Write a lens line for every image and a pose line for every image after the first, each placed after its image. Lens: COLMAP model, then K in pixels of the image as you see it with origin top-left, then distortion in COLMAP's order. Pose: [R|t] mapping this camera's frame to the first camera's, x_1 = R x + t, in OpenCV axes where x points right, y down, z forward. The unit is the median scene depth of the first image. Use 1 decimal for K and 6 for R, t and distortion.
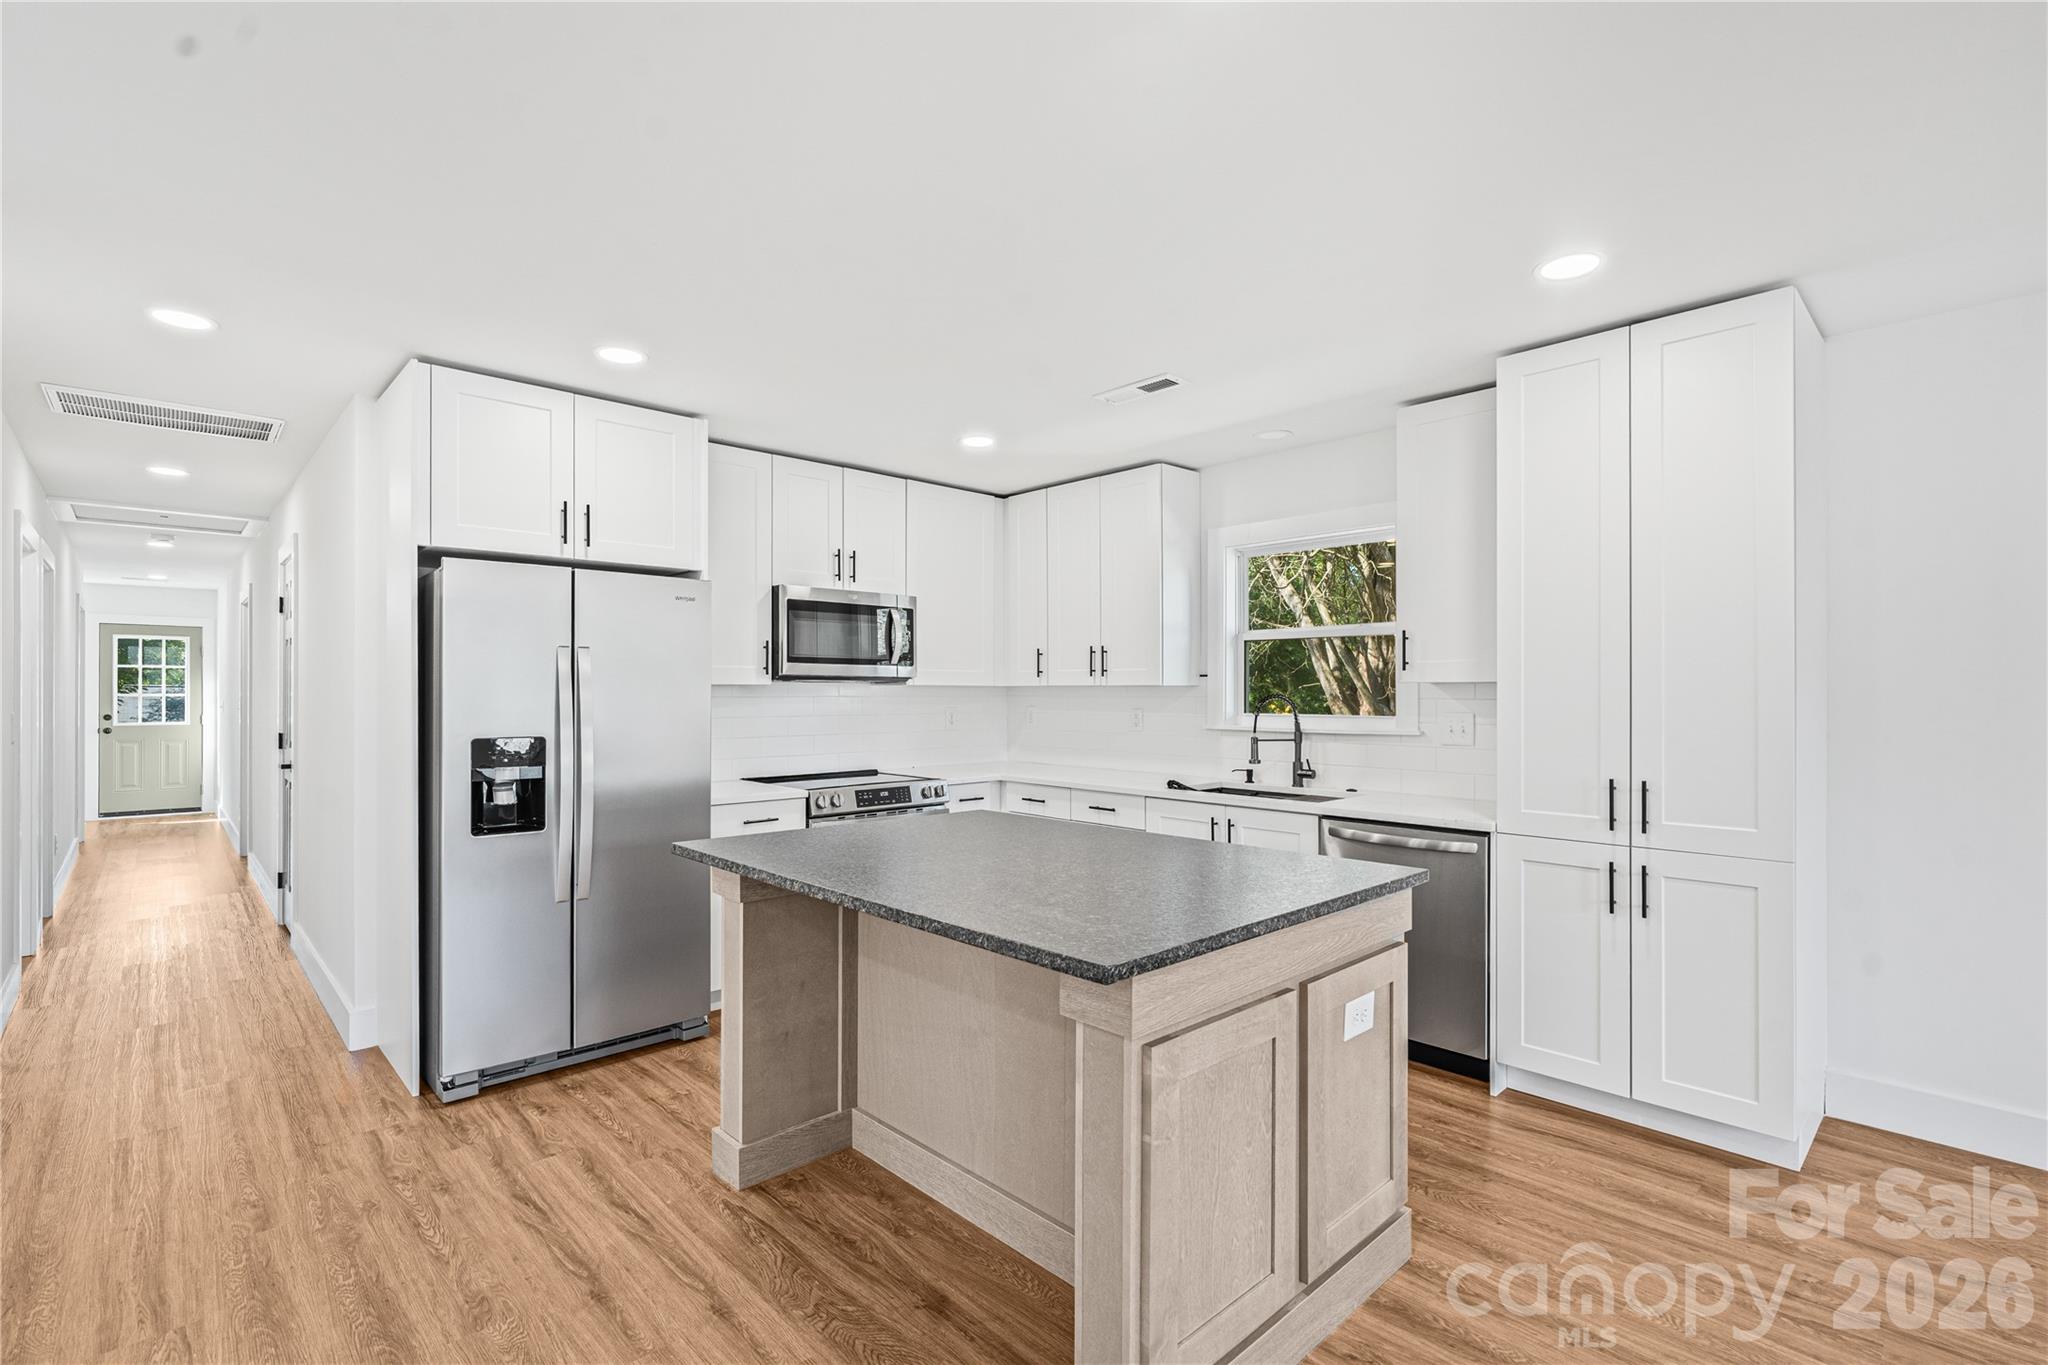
lens RADIAL K [[921.2, 0, 1023.1], [0, 921.2, 703.4], [0, 0, 1]] dist [0.002606, 0.000259]
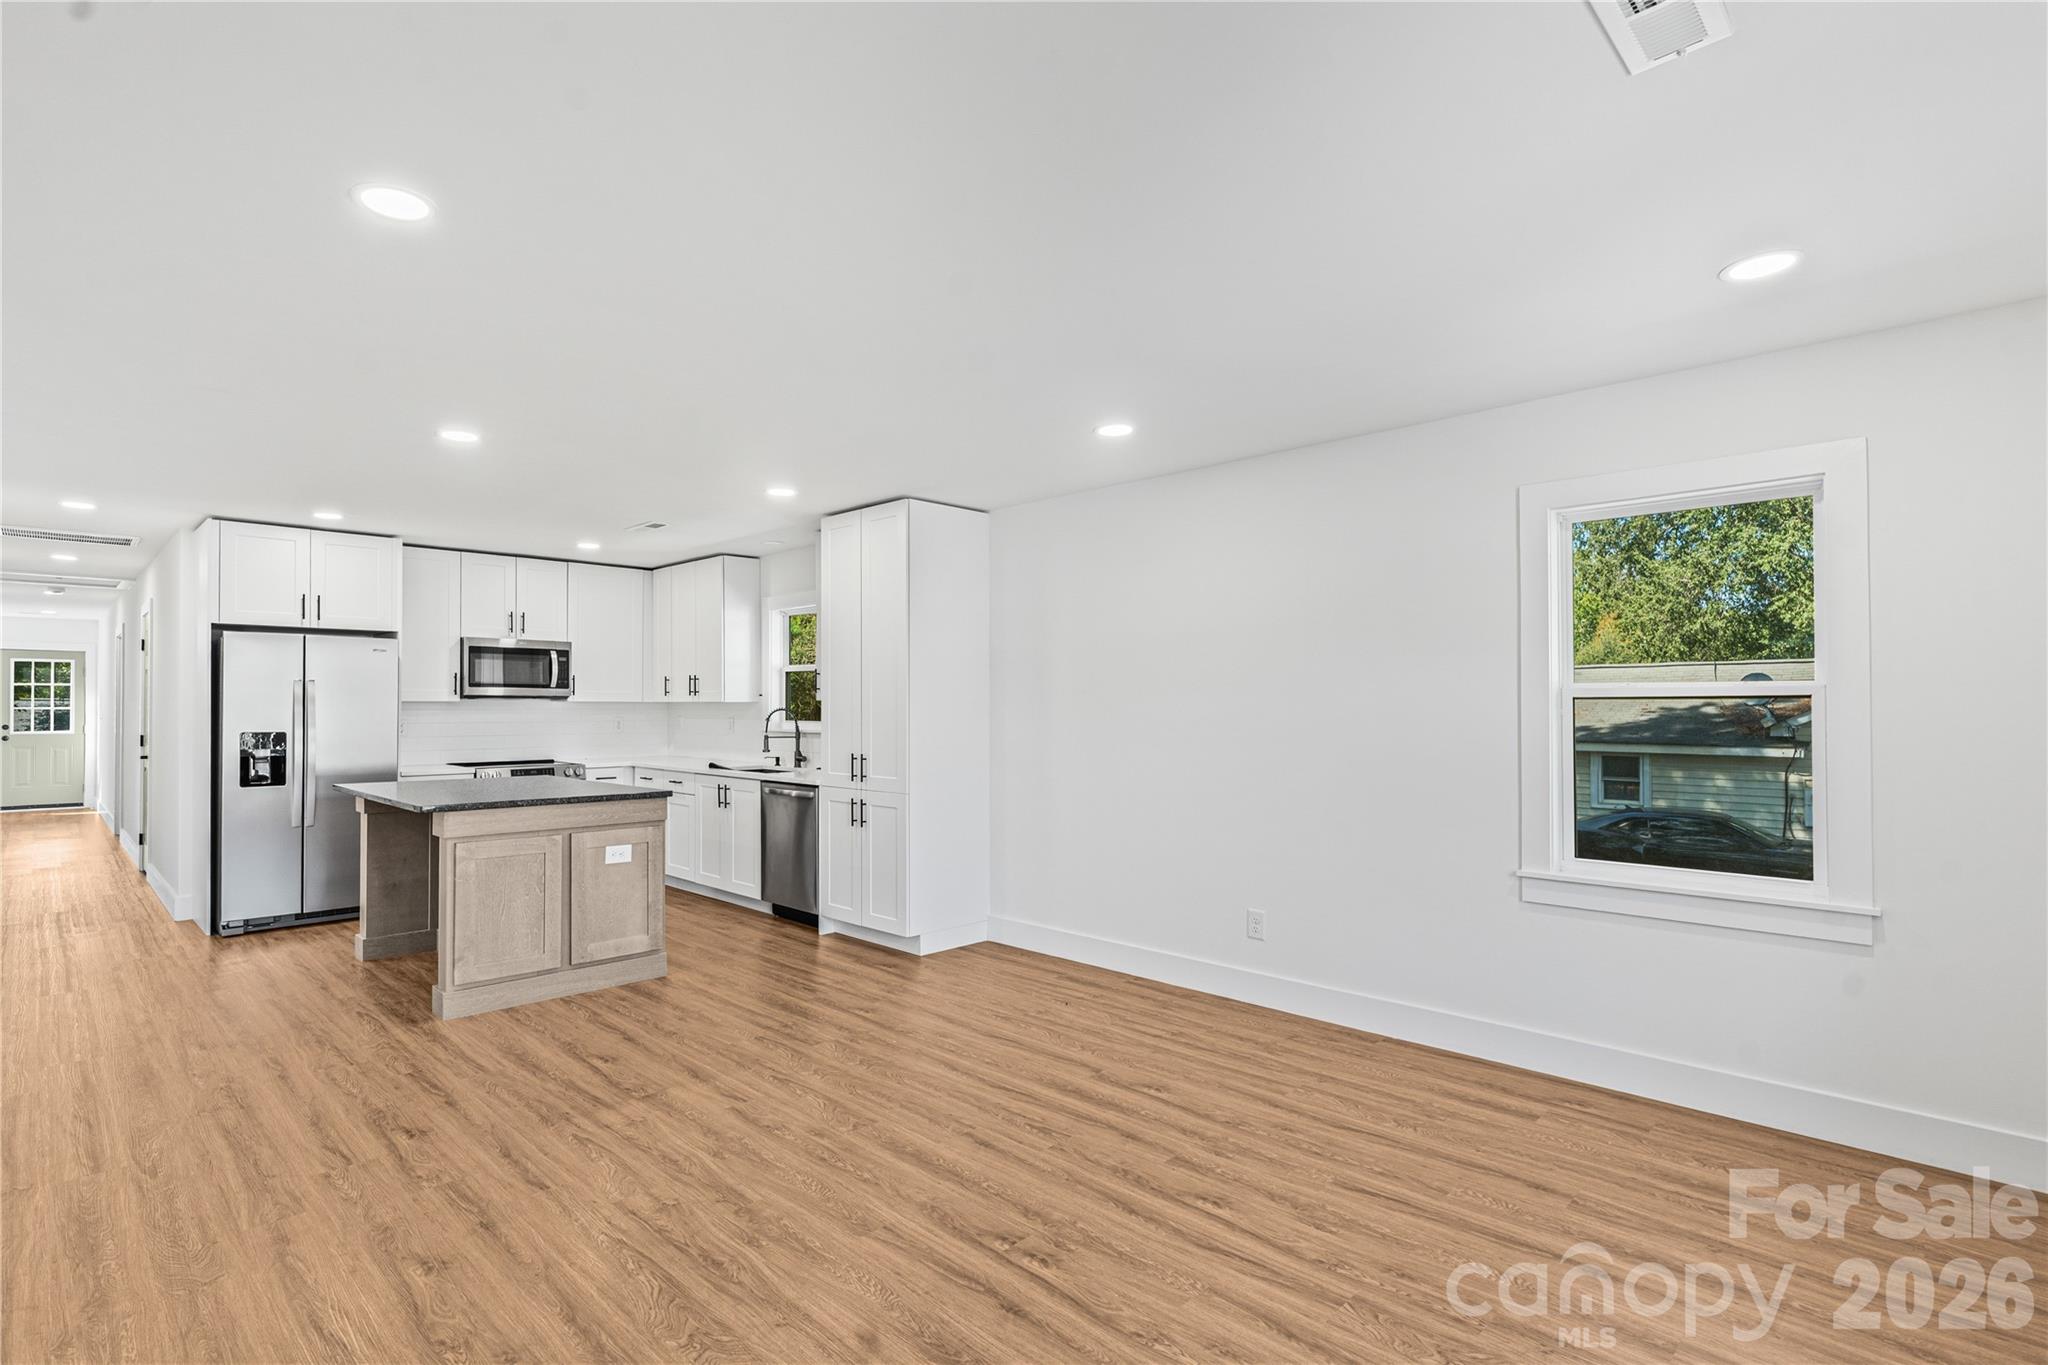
lens RADIAL K [[982.0, 0, 946.3], [0, 982.0, 689.2], [0, 0, 1]] dist [-0.001667, -0.000388]
pose [[0.999999, 0.000033, -0.001403, 0.551735], [-0.000075, 0.999556, -0.029805, 0.008185], [0.001401, 0.029805, 0.999555, -0.648228]]
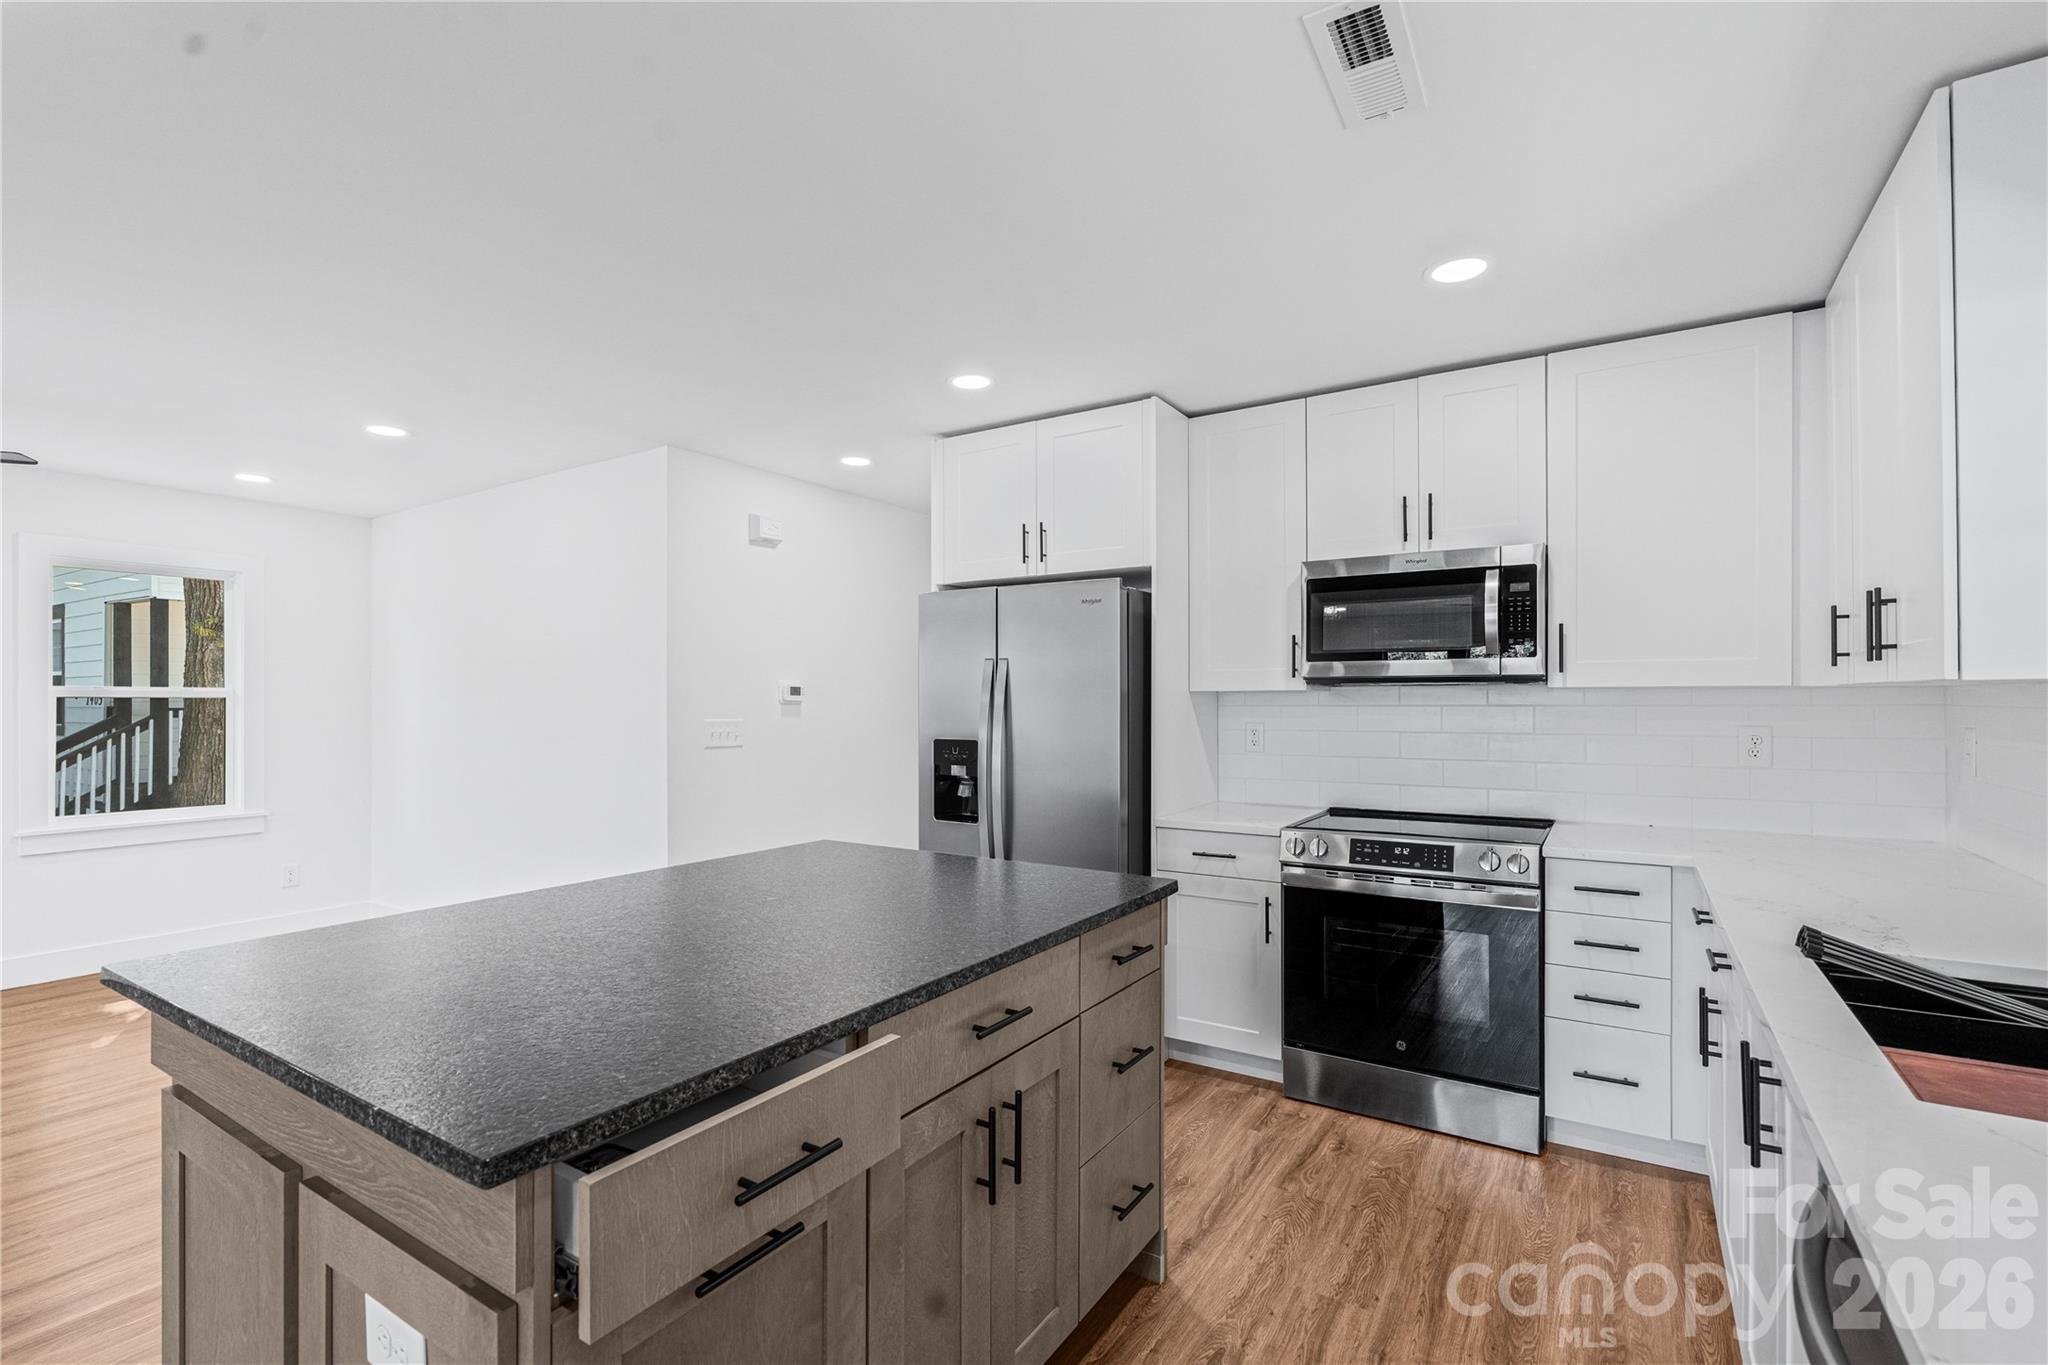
lens RADIAL K [[937.2, 0, 1021.6], [0, 937.2, 706.1], [0, 0, 1]] dist [-0.000419, 0.000134]
pose [[0.244055, 0.004085, -0.969753, 0.452622], [-0.008543, 0.999961, 0.002062, -0.006647], [0.969724, 0.007781, 0.244080, 0.576992]]
